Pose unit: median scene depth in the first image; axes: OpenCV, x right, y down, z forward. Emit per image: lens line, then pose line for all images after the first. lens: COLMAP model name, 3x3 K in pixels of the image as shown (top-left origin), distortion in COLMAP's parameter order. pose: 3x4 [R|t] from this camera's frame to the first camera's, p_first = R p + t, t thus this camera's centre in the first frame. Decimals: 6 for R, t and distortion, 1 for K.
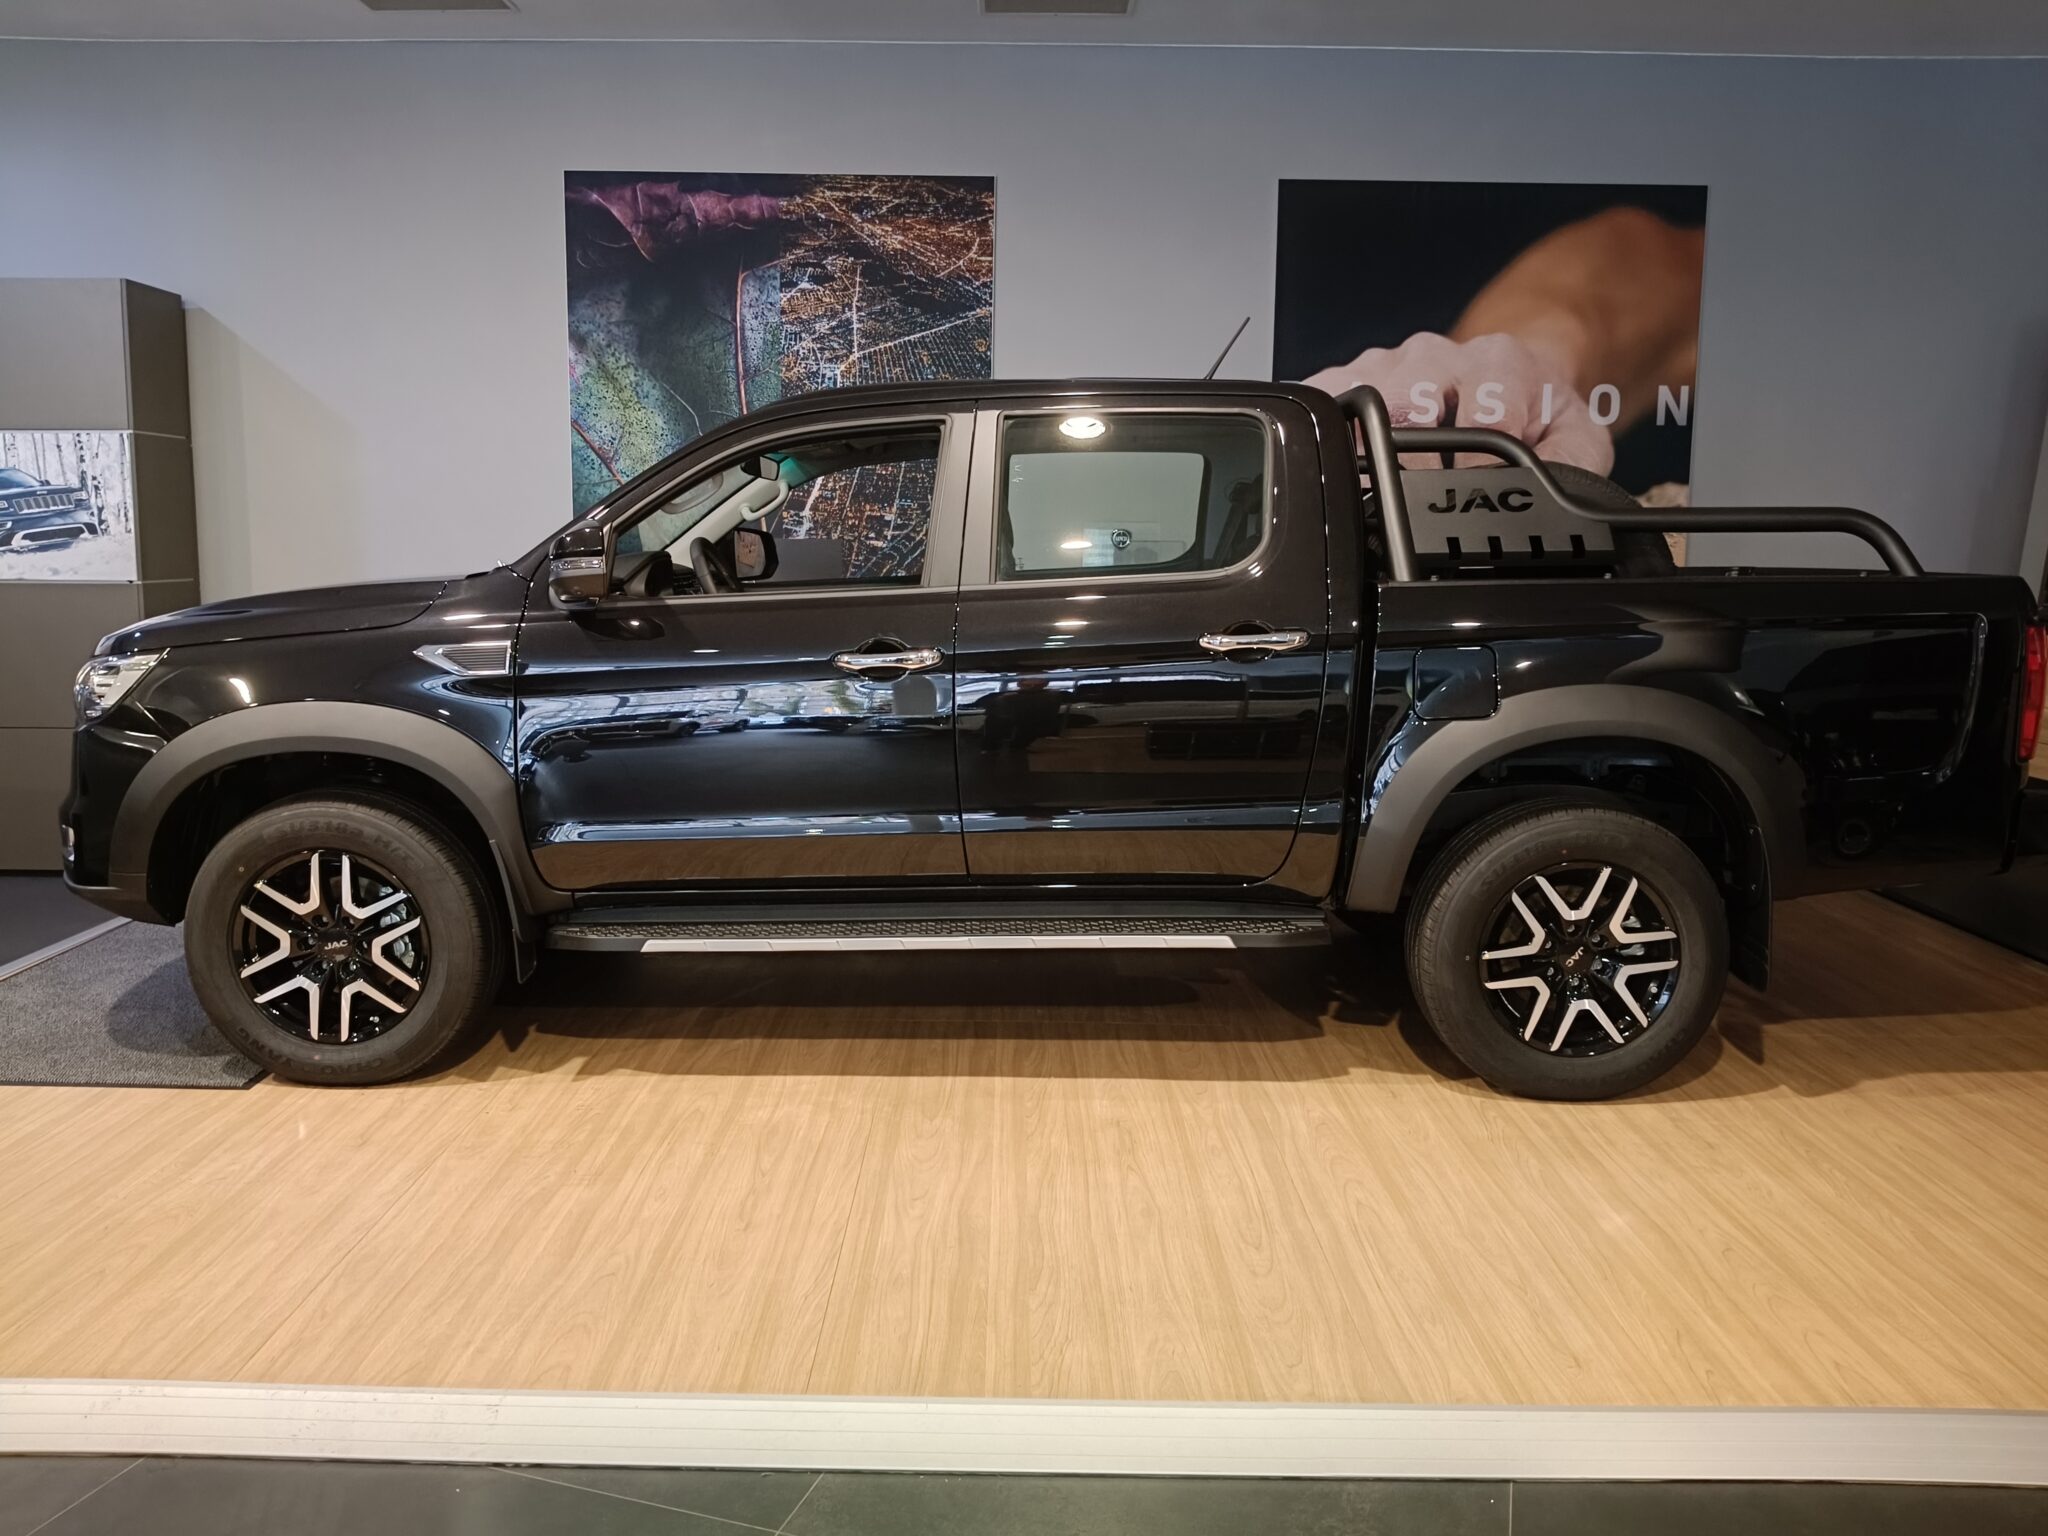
lens RADIAL K [[1646.0, 0, 1022.3], [0, 1646.0, 773.7], [0, 0, 1]] dist [0.011159, -0.043931]
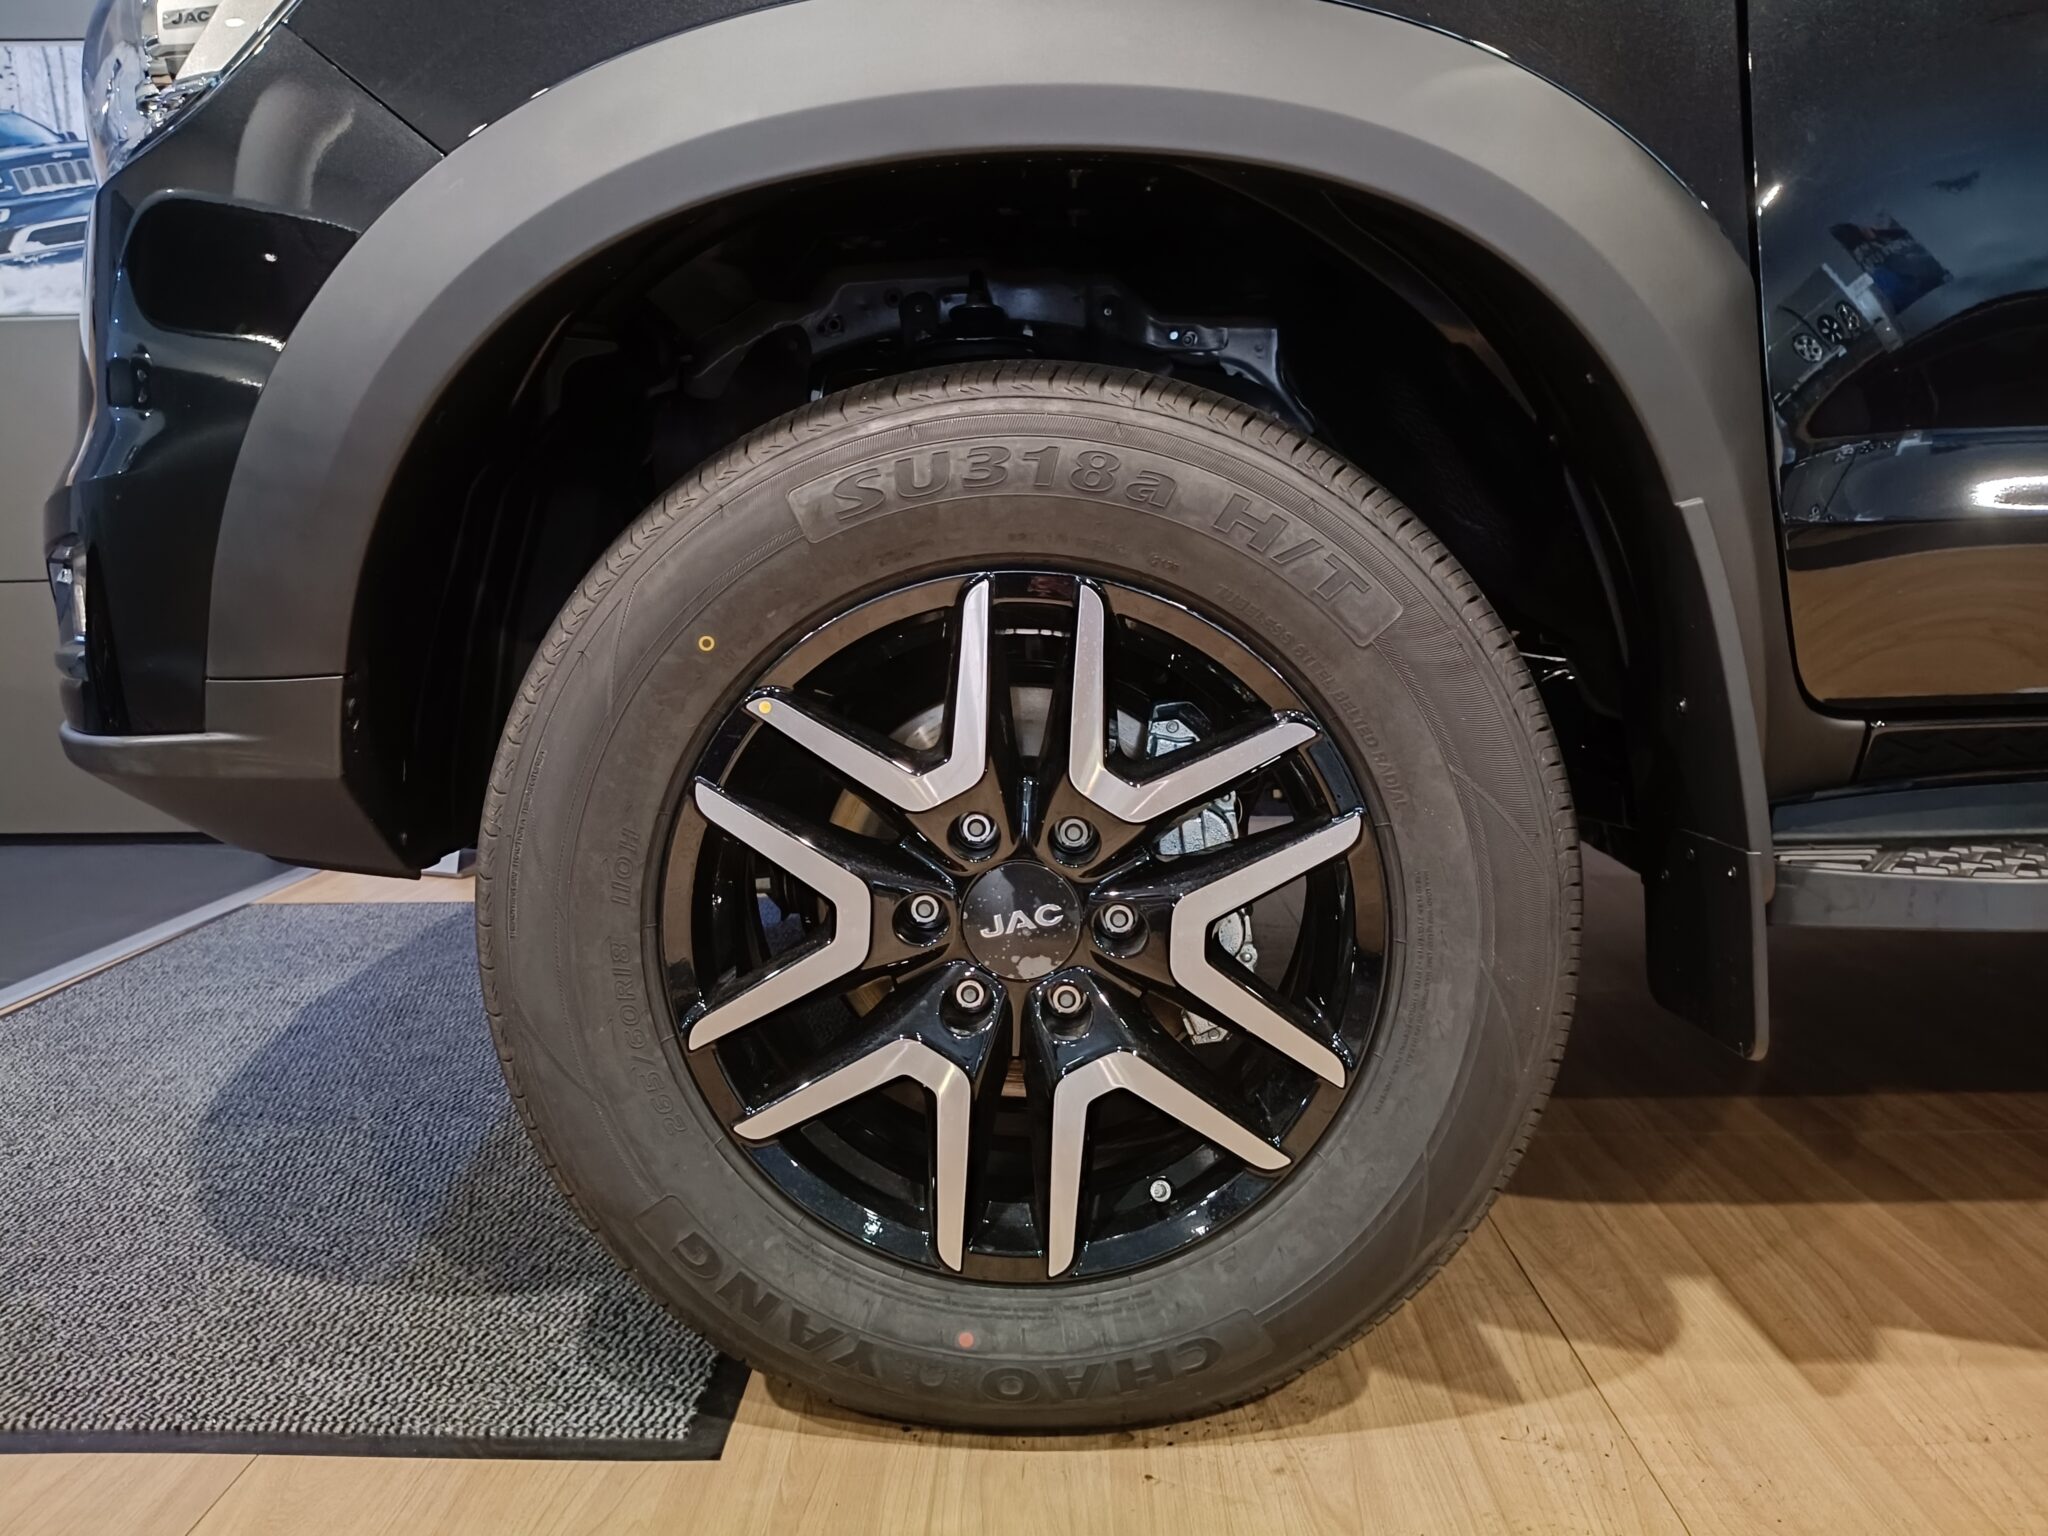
lens RADIAL K [[1646.0, 0, 1026.0], [0, 1646.0, 759.0], [0, 0, 1]] dist [0.011159, -0.043931]
pose [[0.999488, -0.017320, -0.026892, -0.406142], [0.016780, 0.999655, -0.020210, 0.081179], [0.027233, 0.019749, 0.999434, 0.718740]]
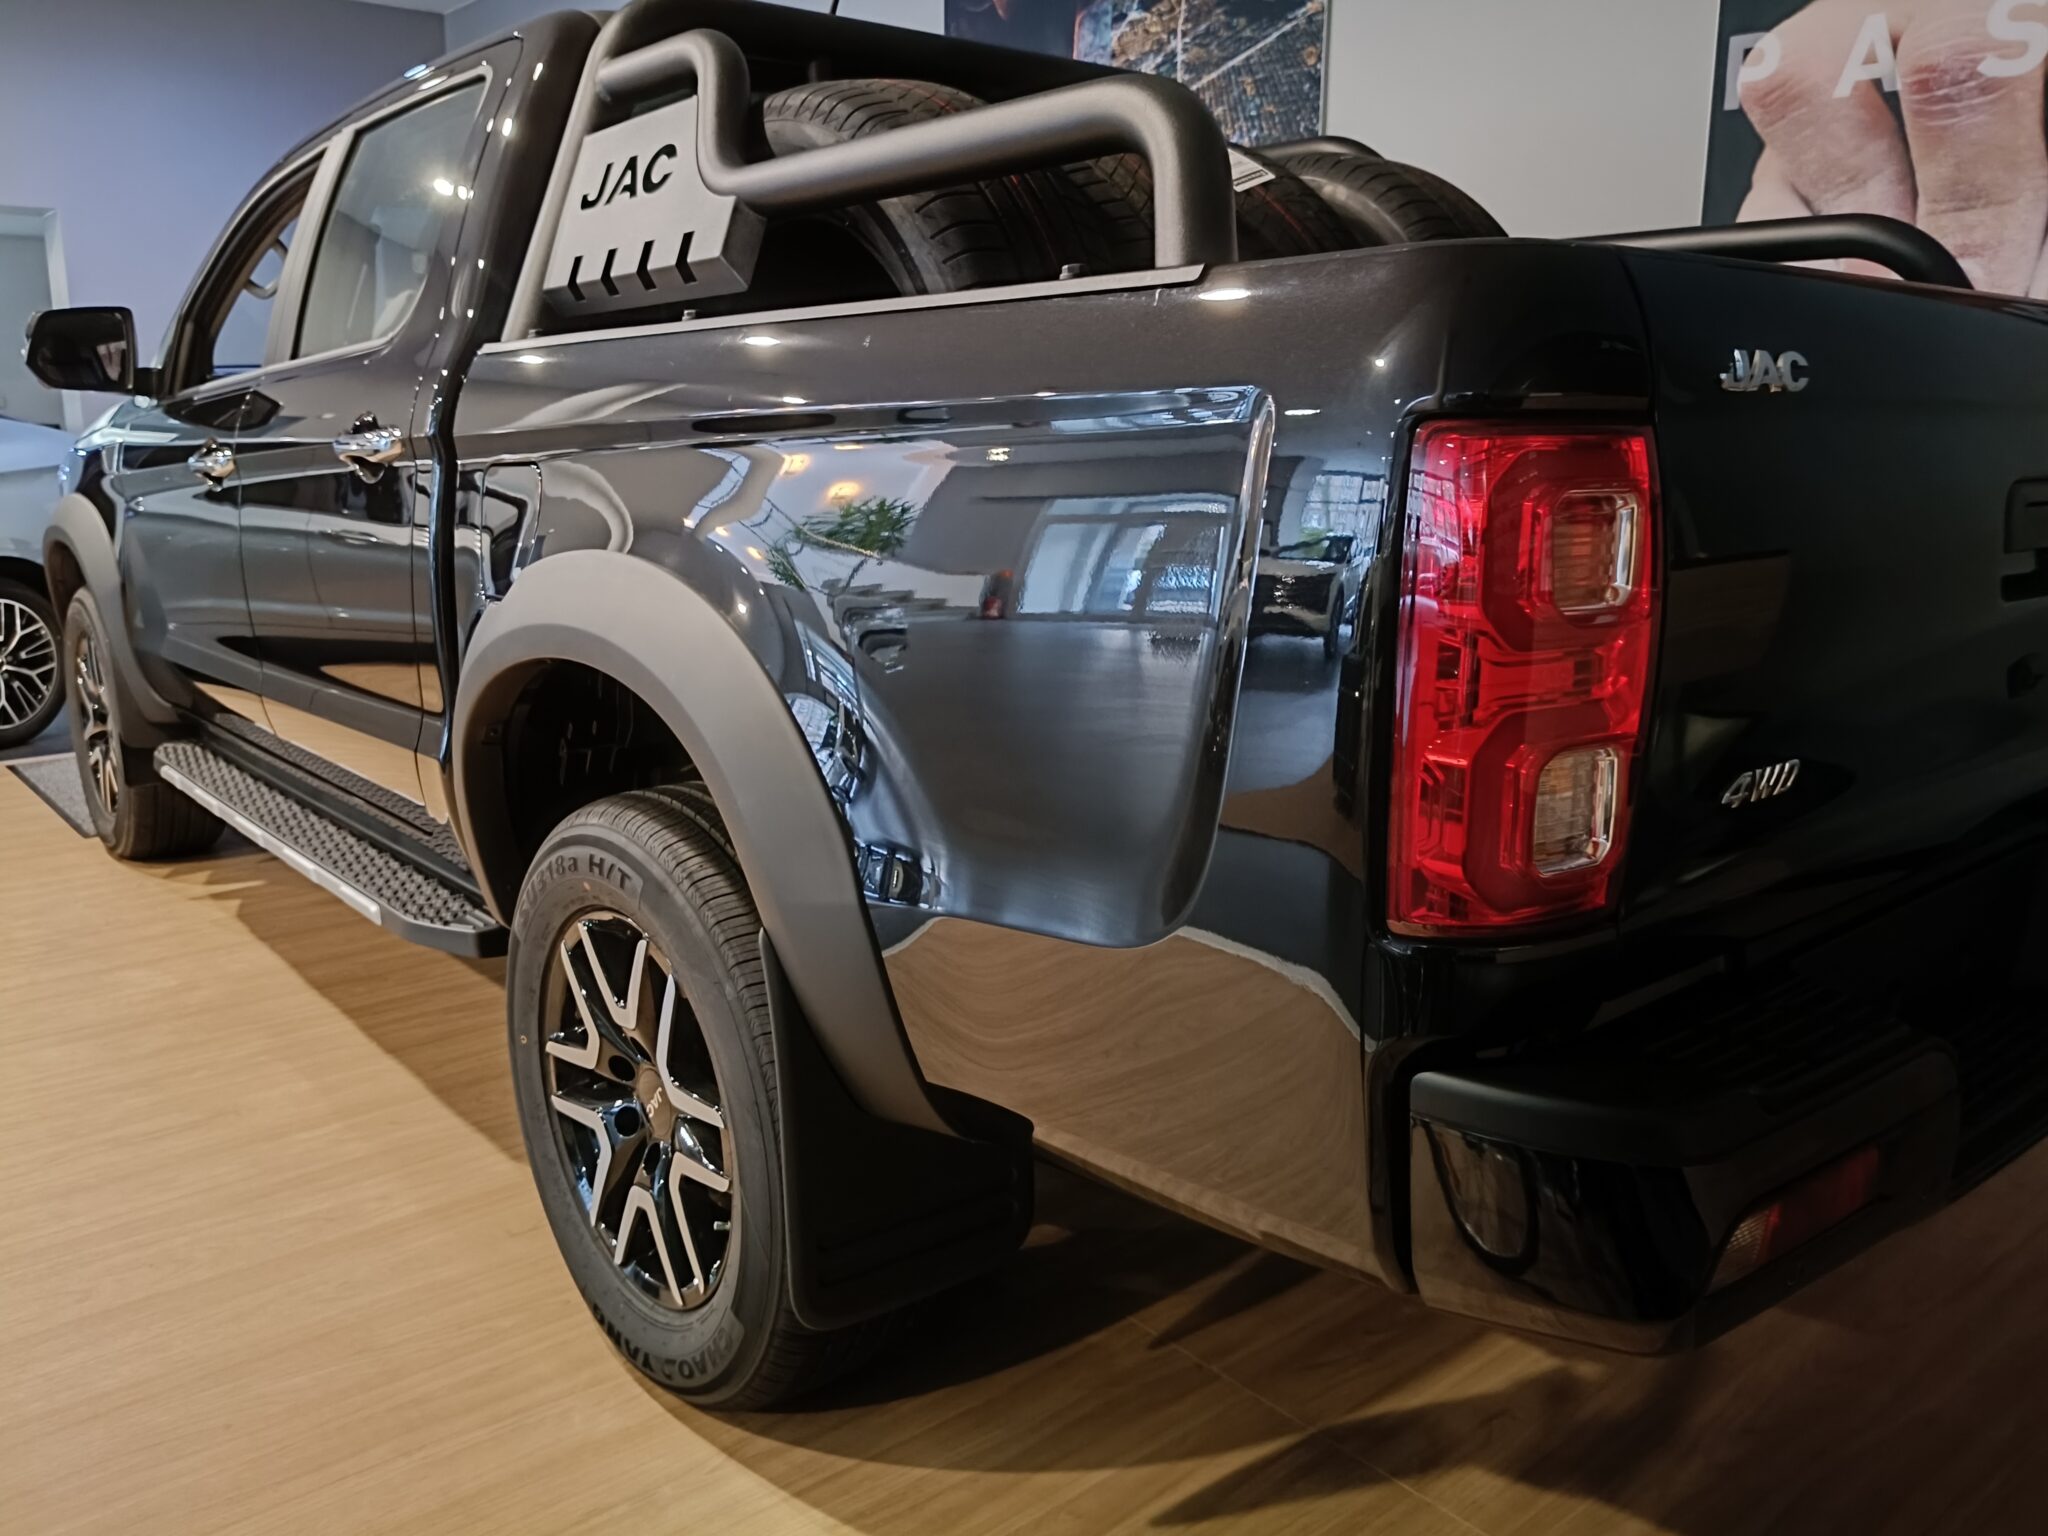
lens RADIAL K [[1646.0, 0, 1025.8], [0, 1646.0, 767.3], [0, 0, 1]] dist [0.011159, -0.043931]
pose [[0.622871, 0.161225, -0.765531, 0.776108], [-0.107408, 0.986891, 0.120453, -0.061415], [0.774916, 0.007197, 0.632023, 0.777378]]
